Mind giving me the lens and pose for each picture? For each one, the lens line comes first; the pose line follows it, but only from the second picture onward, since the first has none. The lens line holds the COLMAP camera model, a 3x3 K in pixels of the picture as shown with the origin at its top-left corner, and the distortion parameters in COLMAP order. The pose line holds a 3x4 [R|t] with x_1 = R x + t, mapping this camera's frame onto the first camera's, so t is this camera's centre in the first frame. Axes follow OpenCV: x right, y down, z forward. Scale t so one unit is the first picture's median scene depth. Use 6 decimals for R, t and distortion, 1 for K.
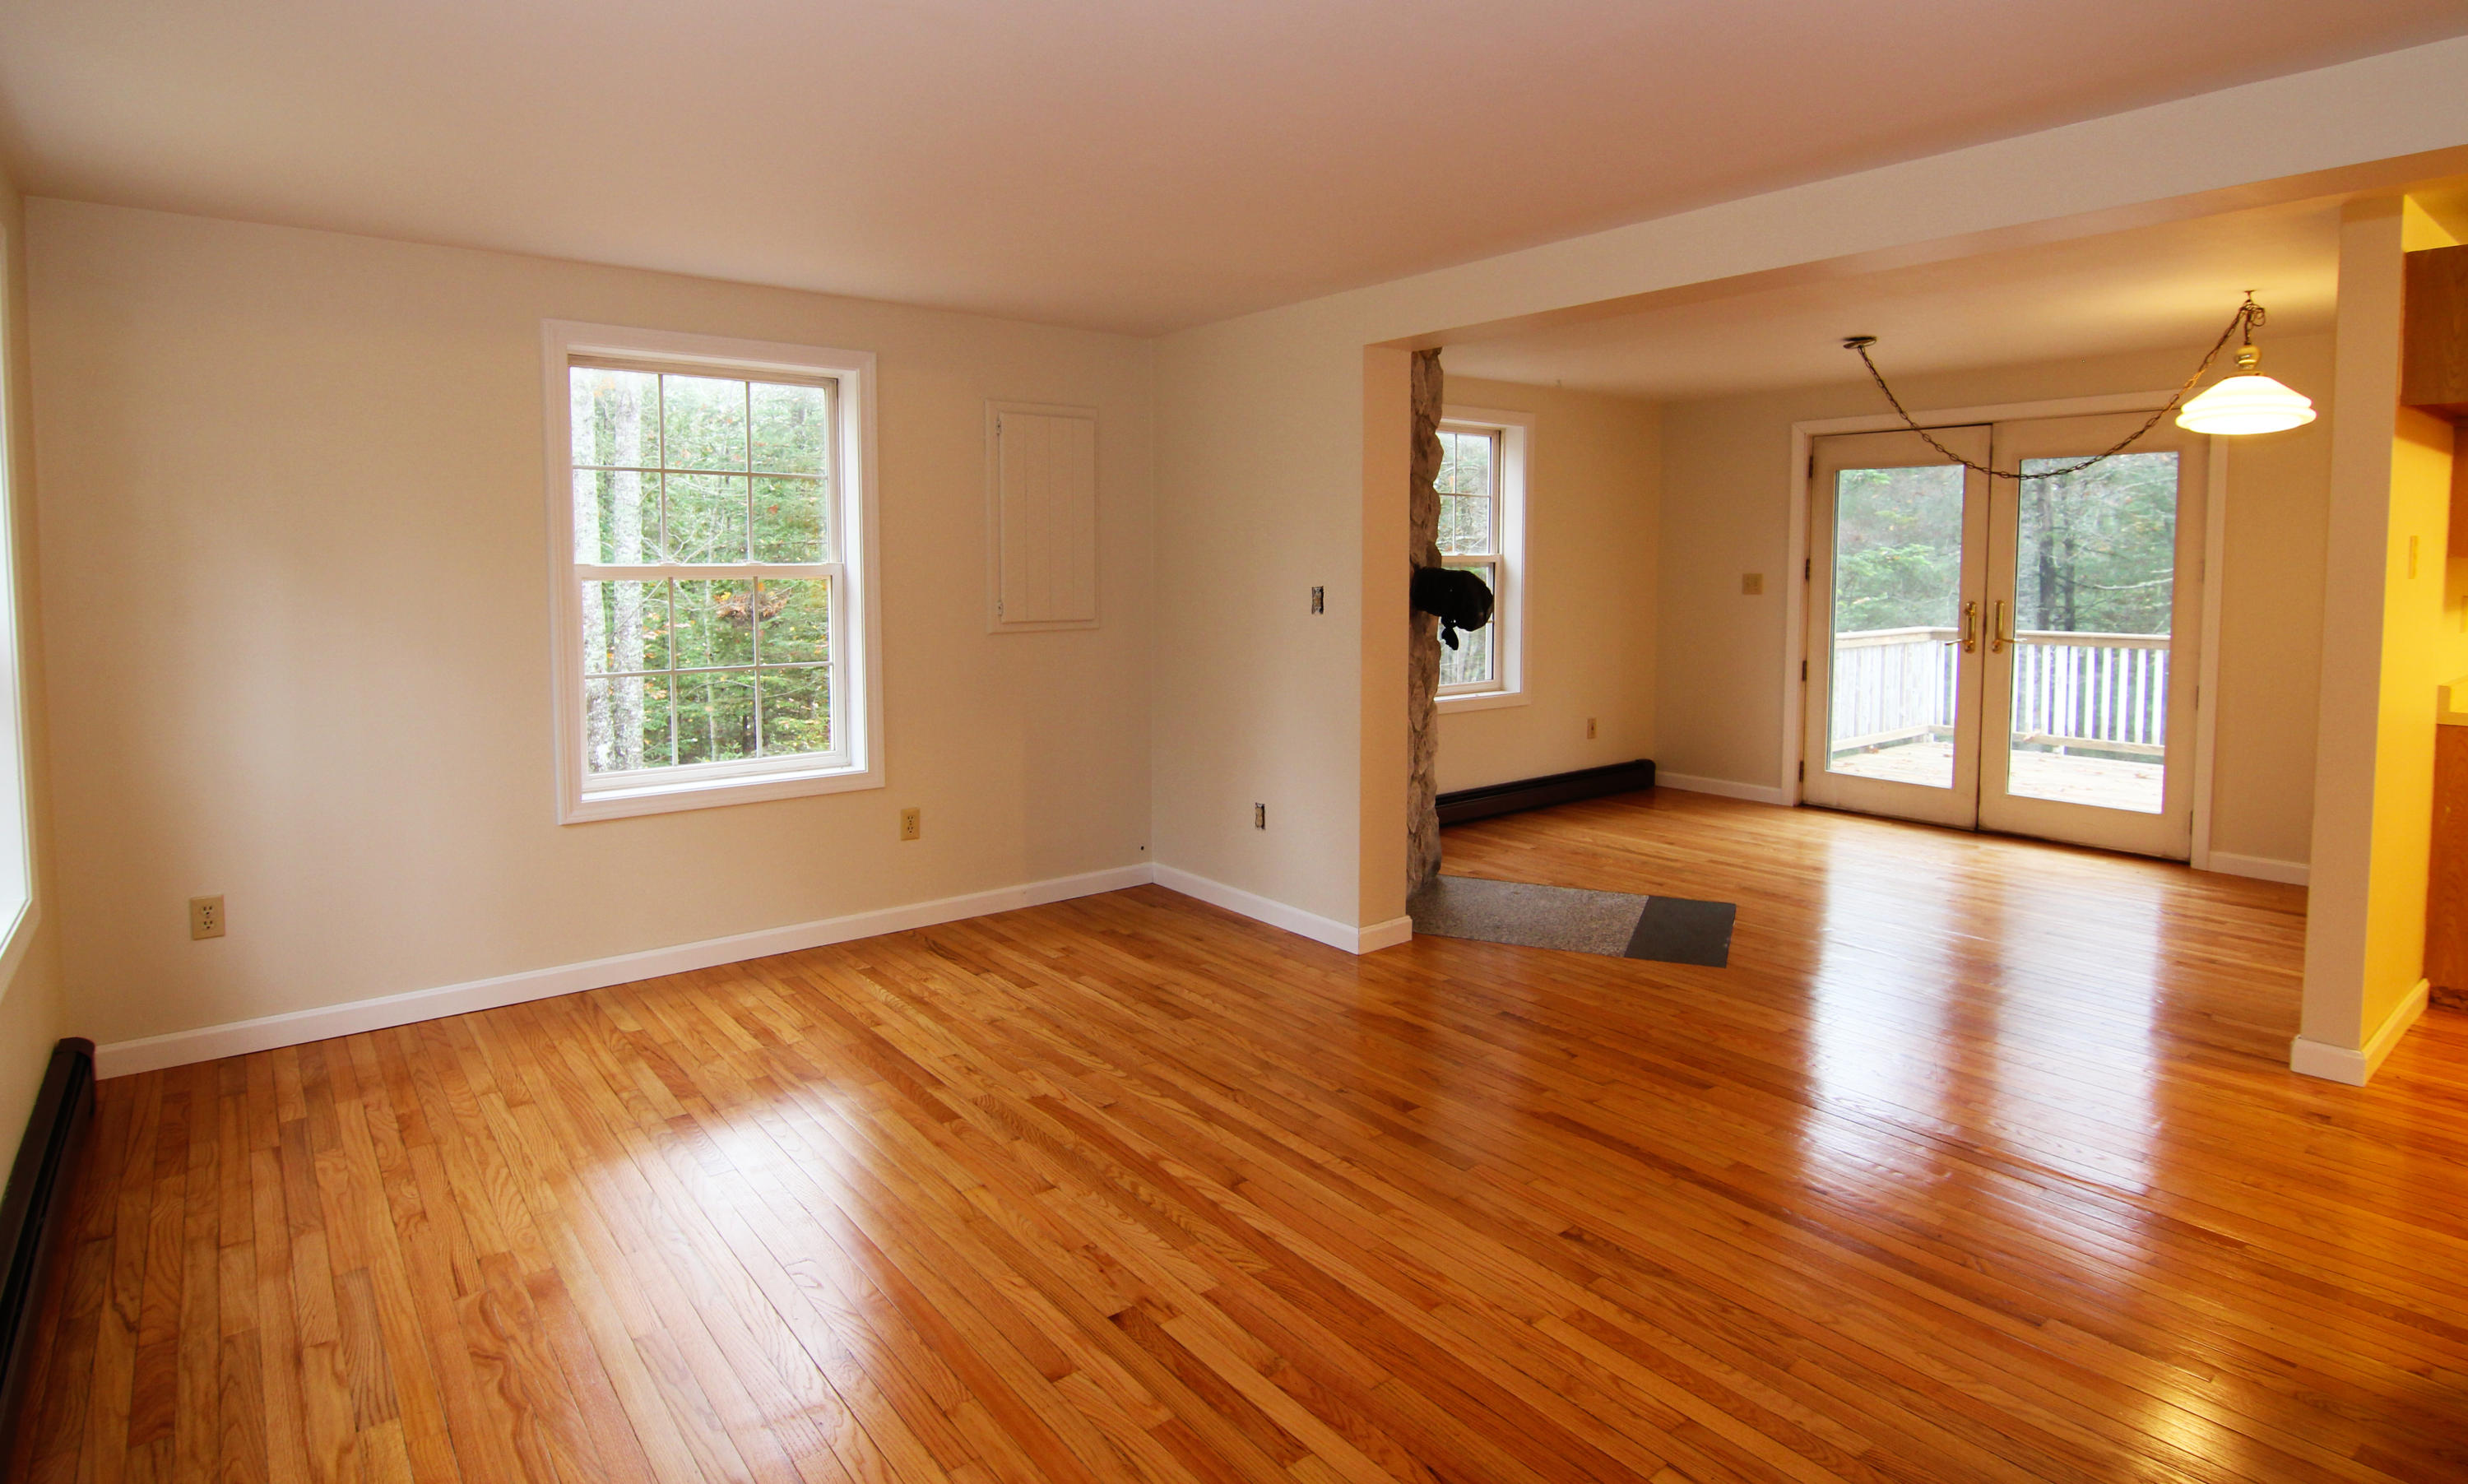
lens RADIAL K [[1268.3, 0, 1225.9], [0, 1268.3, 639.1], [0, 0, 1]] dist [-0.001218, -0.015553]
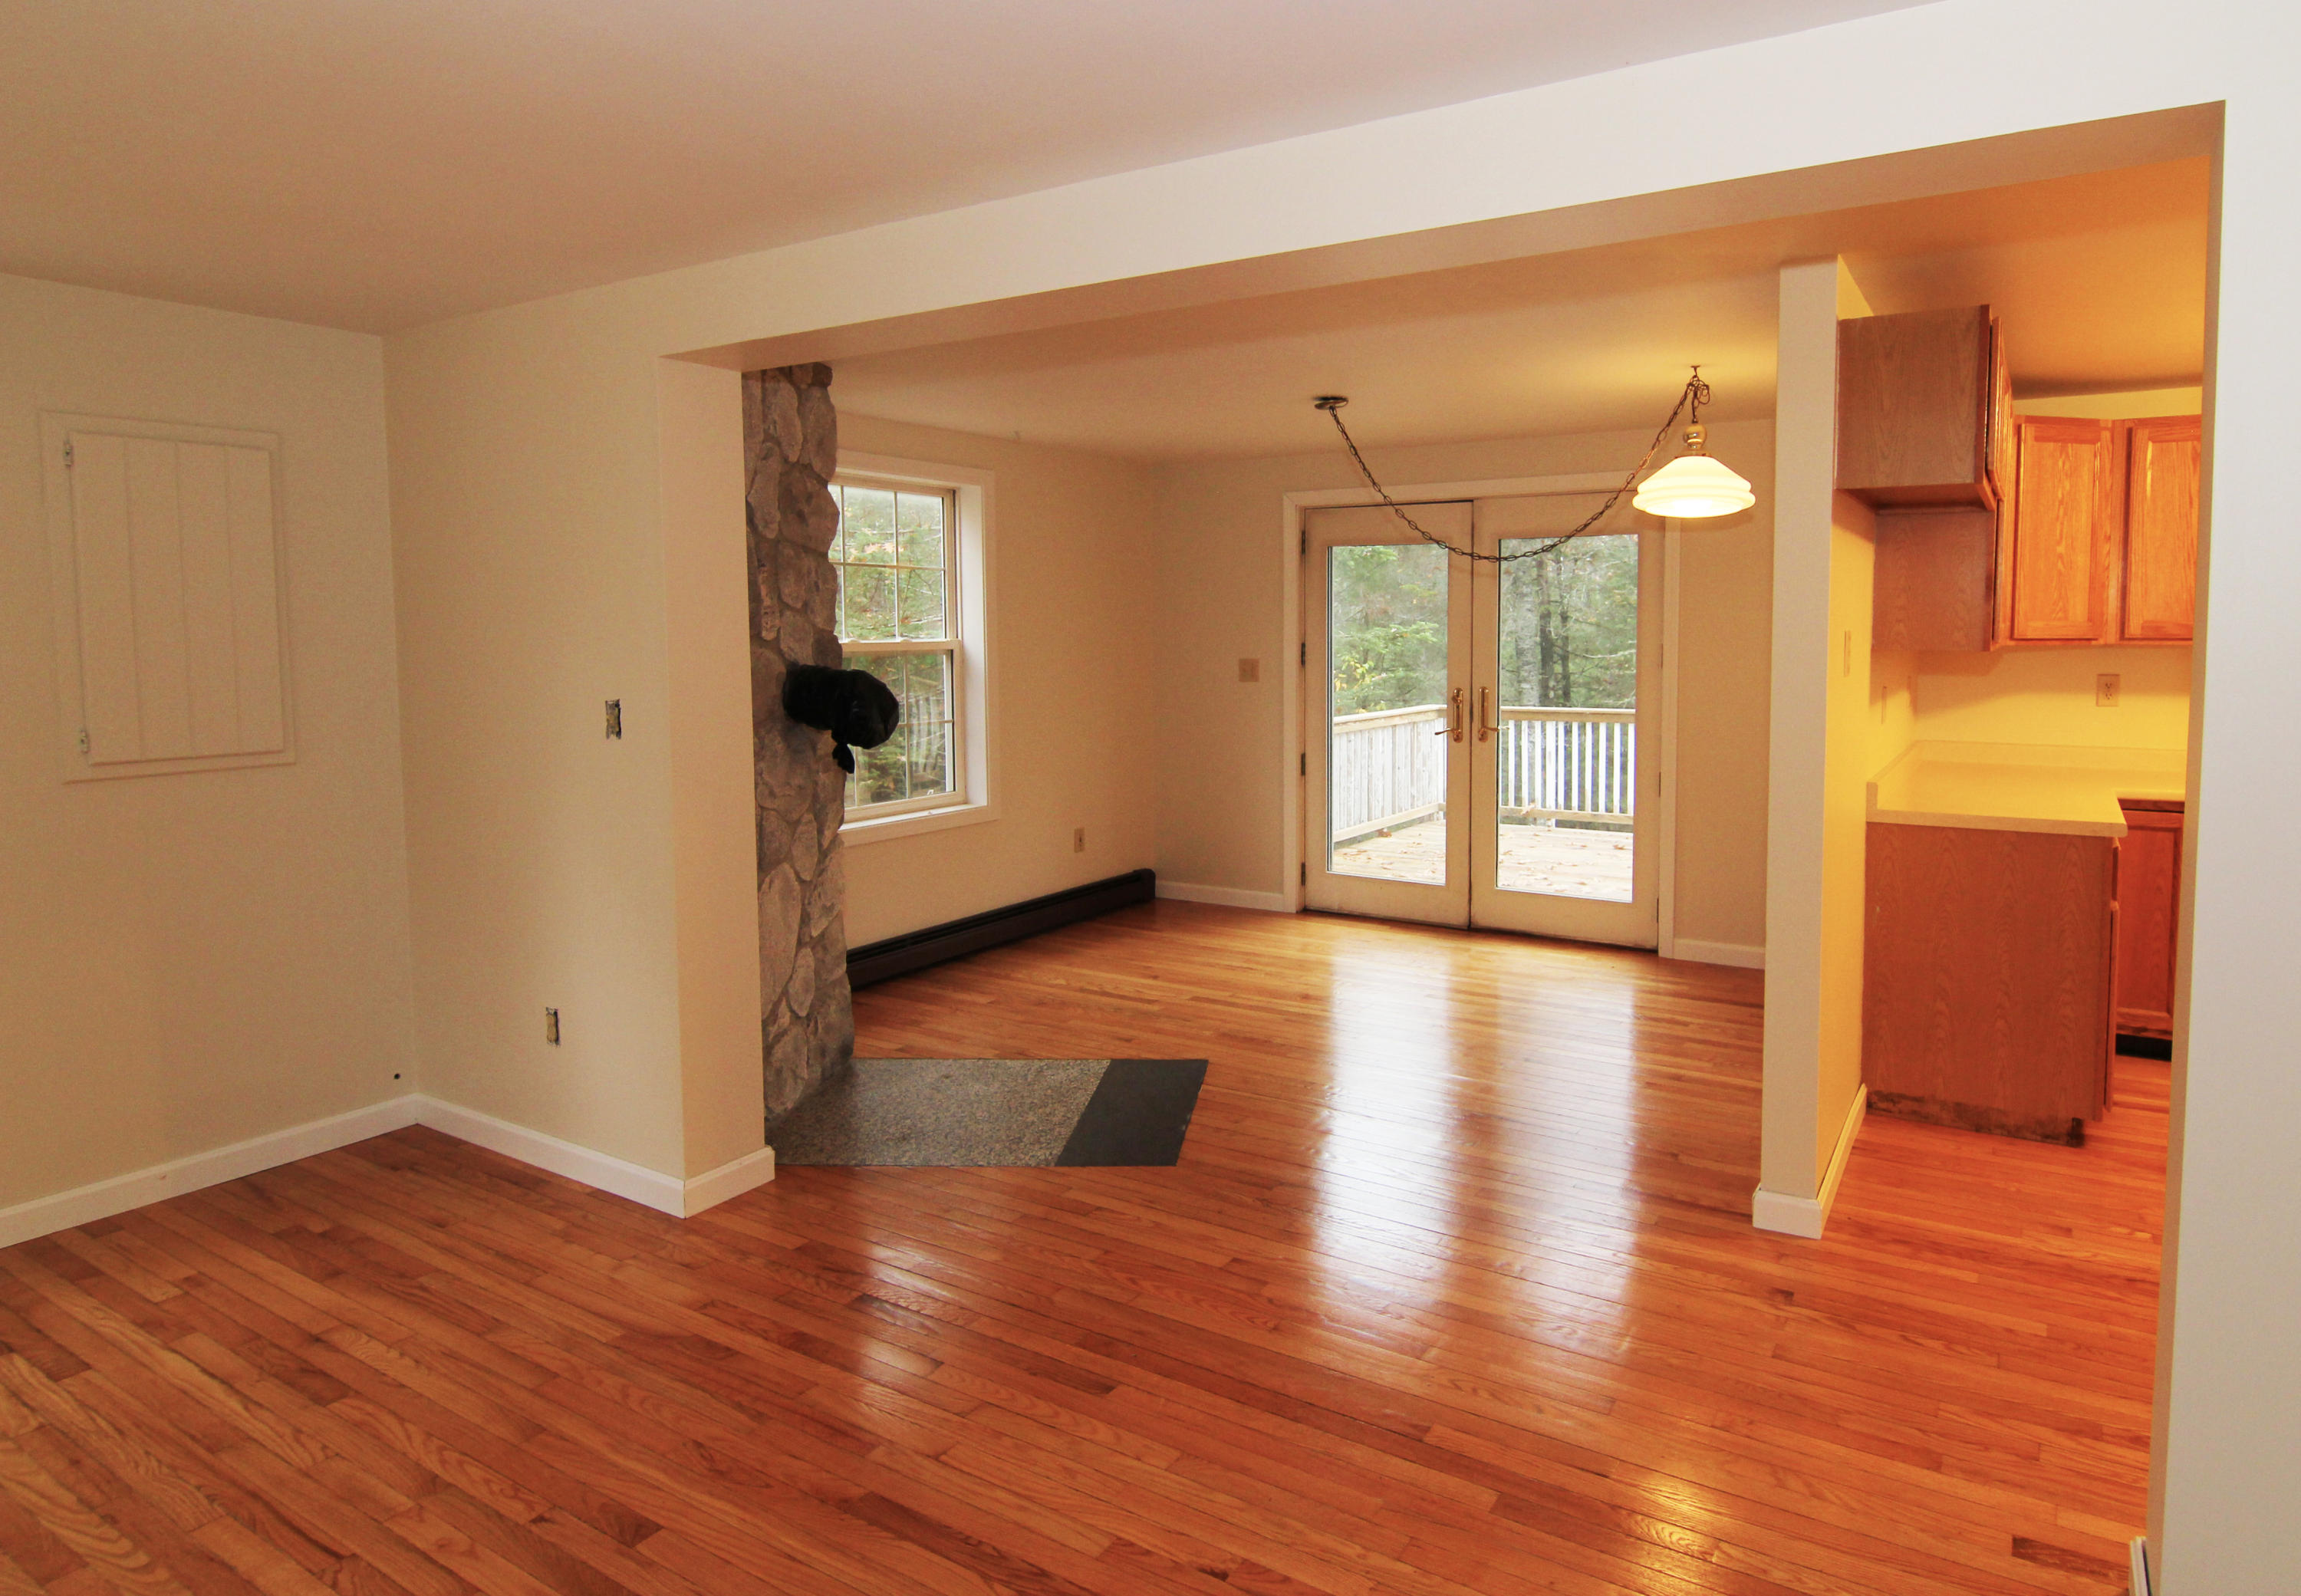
lens RADIAL K [[1316.3, 0, 1298.7], [0, 1316.3, 722.6], [0, 0, 1]] dist [0.023495, -0.032325]
pose [[0.926602, -0.029688, 0.374870, 0.128104], [0.026427, 0.999555, 0.013837, -0.024781], [-0.375114, -0.002915, 0.926974, 0.154859]]
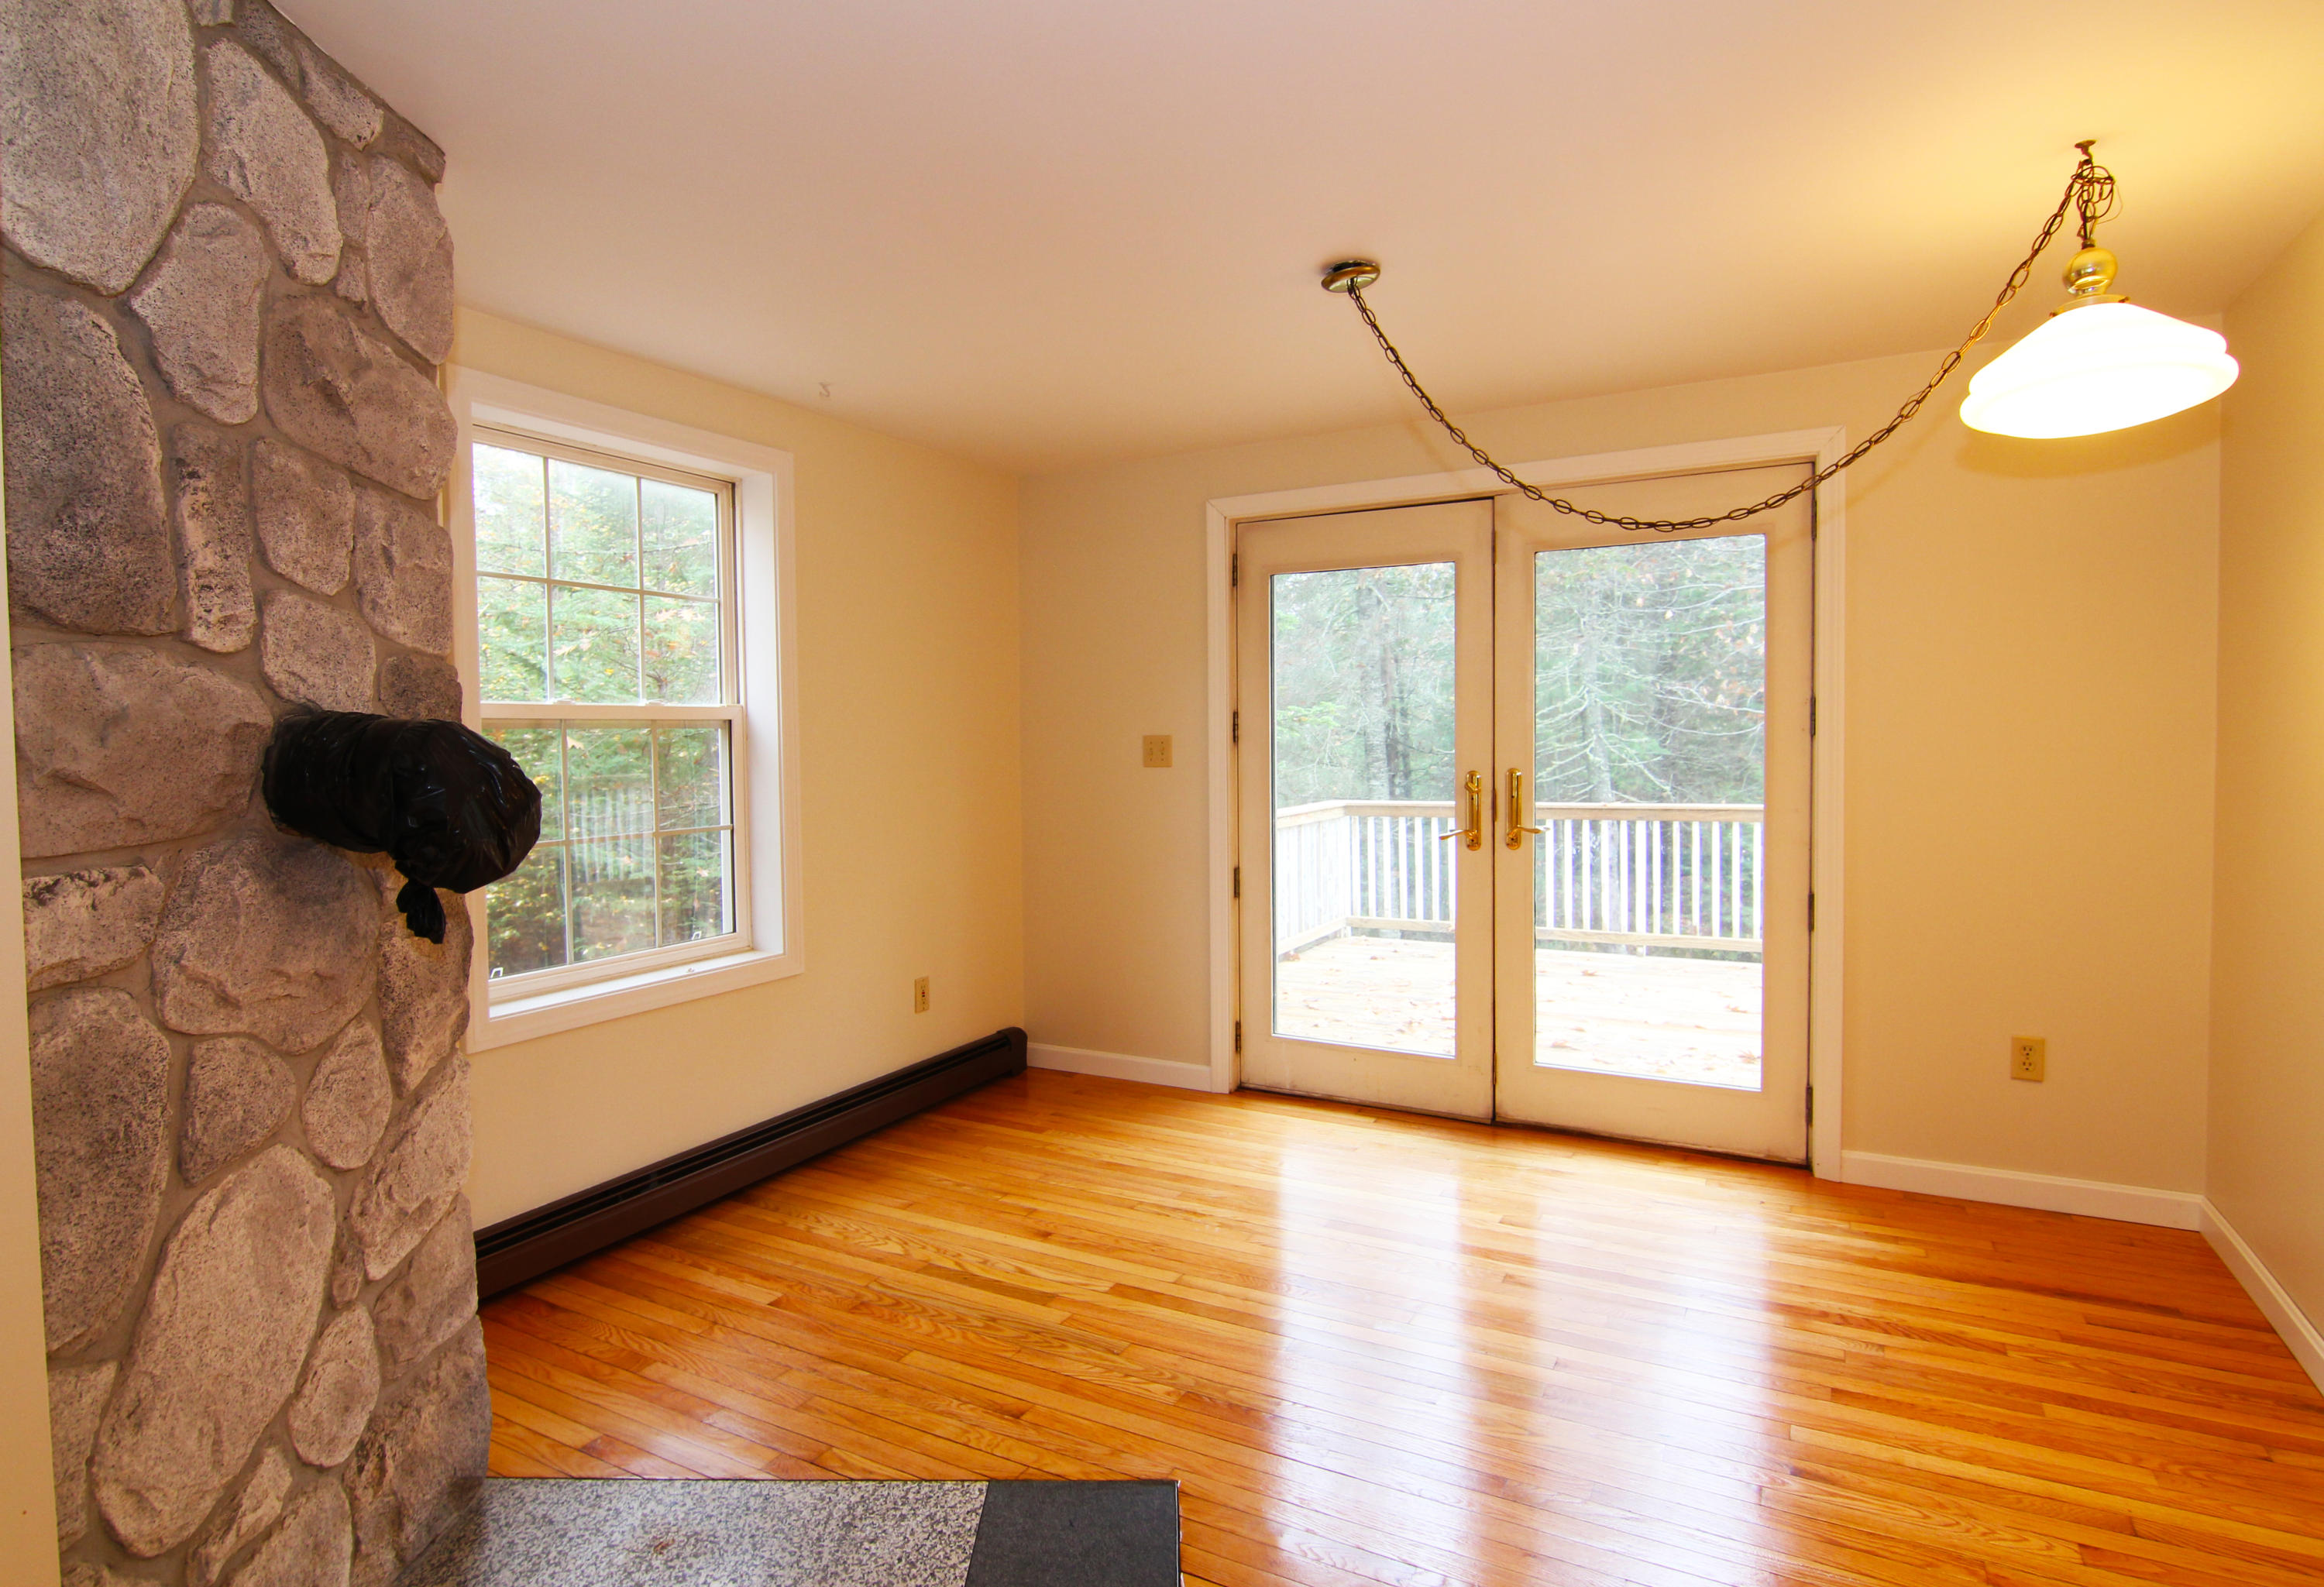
lens RADIAL K [[1215.8, 0, 1126.2], [0, 1215.8, 781.4], [0, 0, 1]] dist [-0.023283, -0.000057]
pose [[0.925125, -0.026977, 0.378704, 0.223842], [0.037290, 0.999106, -0.019924, -0.022014], [-0.377828, 0.032554, 0.925303, 0.585705]]
